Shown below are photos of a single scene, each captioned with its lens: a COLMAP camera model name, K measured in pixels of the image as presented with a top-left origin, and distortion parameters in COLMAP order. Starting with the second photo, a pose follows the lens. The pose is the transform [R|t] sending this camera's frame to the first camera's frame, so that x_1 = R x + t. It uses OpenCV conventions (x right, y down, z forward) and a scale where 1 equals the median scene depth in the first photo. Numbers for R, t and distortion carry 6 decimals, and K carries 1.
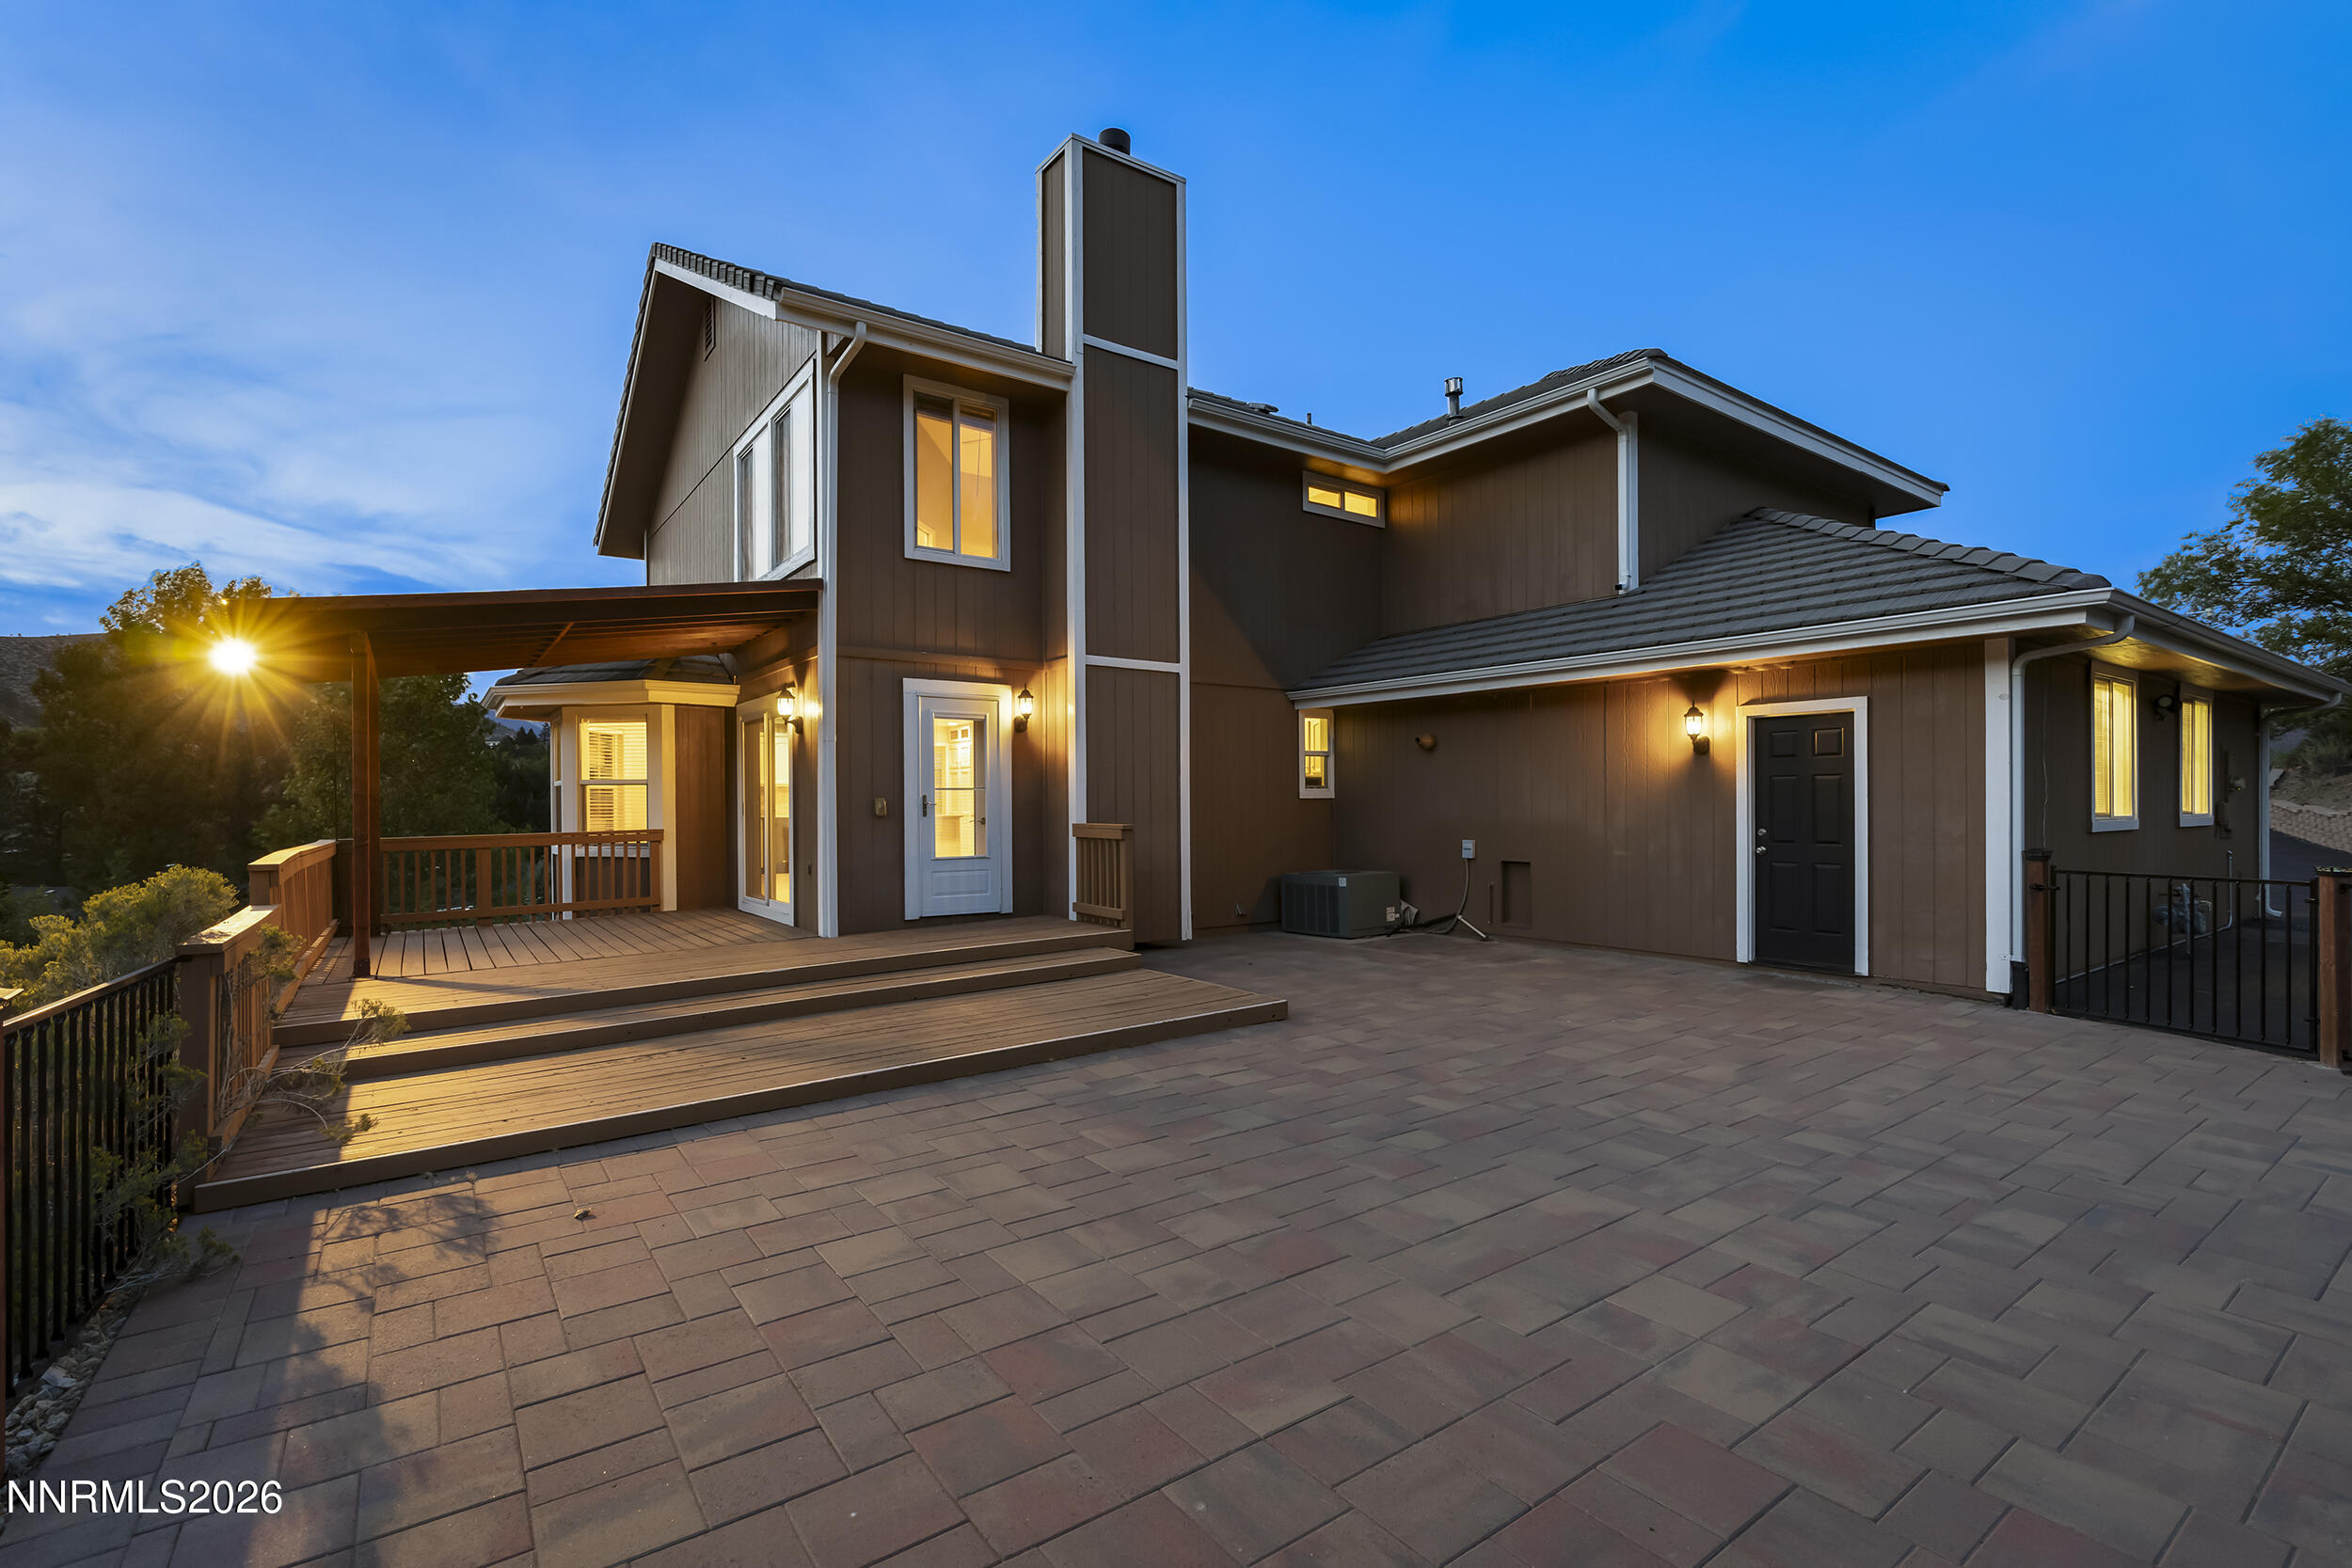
lens RADIAL K [[1059.8, 0, 1176.0], [0, 1059.8, 784.0], [0, 0, 1]] dist [-0.001281, -0.000315]
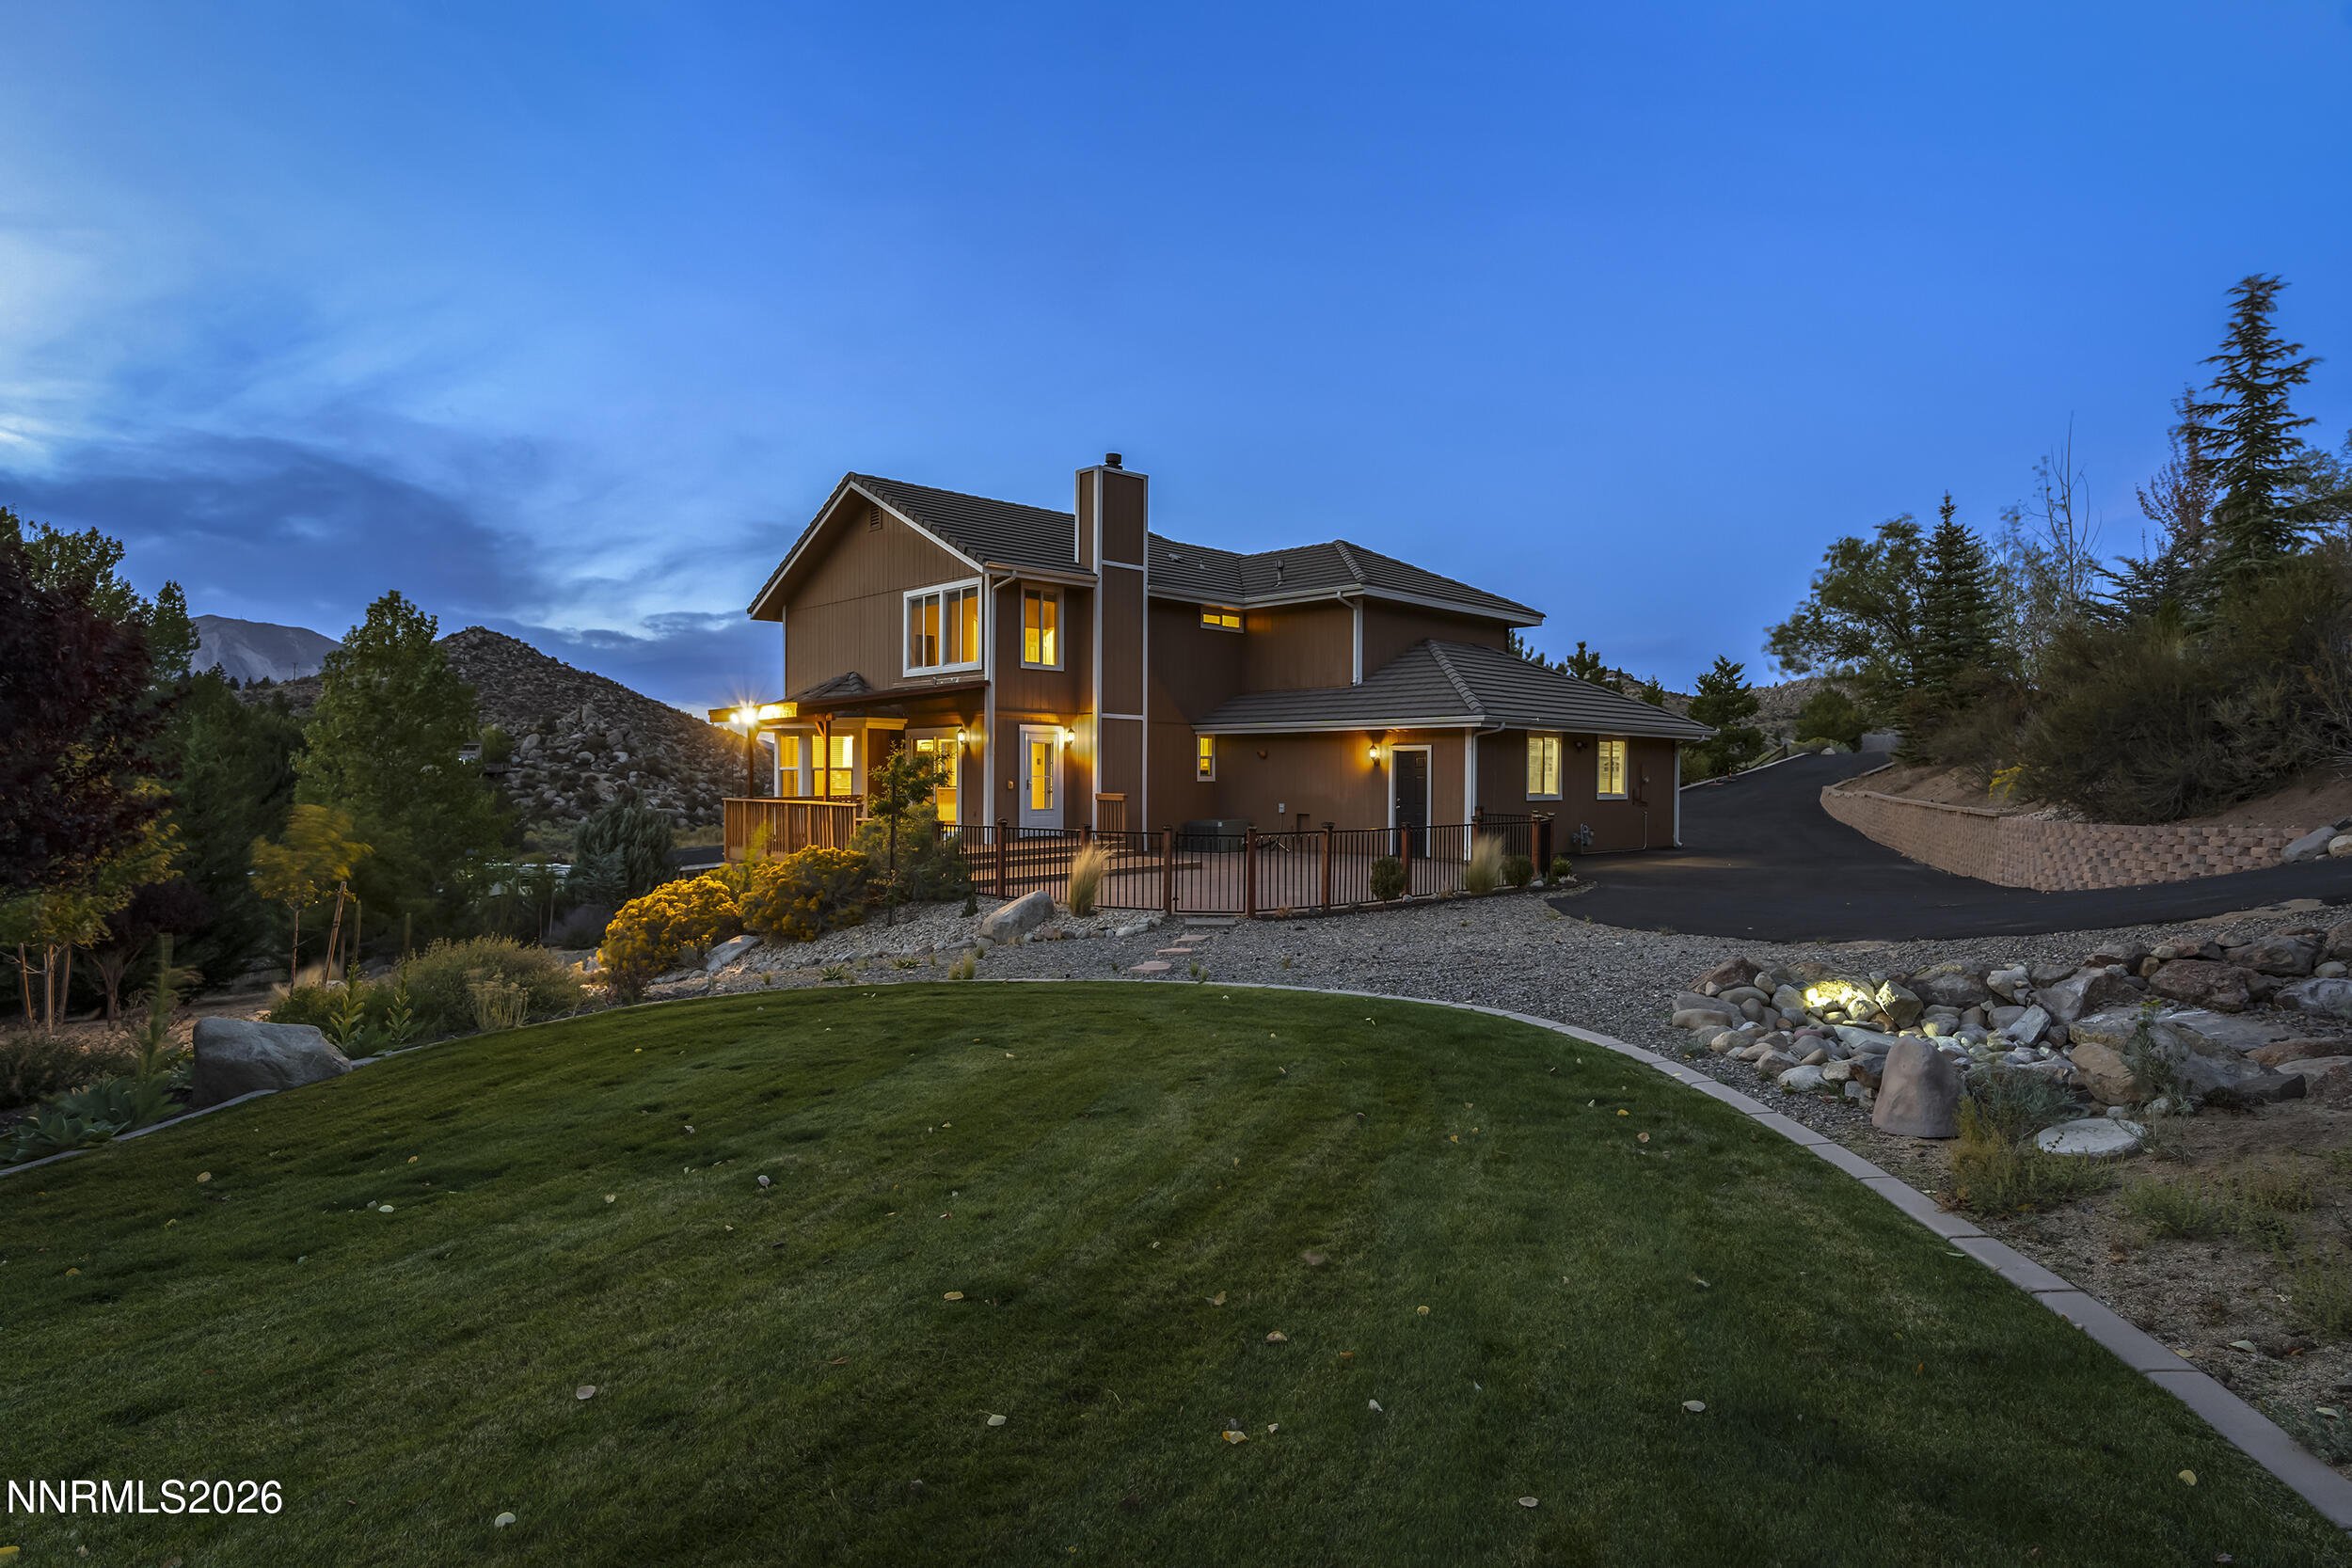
lens RADIAL K [[1266.8, 0, 1176.0], [0, 1266.8, 784.0], [0, 0, 1]] dist [-0.000068, -0.000009]
pose [[0.990192, 0.009256, 0.139404, -0.282023], [-0.013072, 0.999564, 0.026479, -0.049256], [-0.139099, -0.028041, 0.989881, -1.473415]]
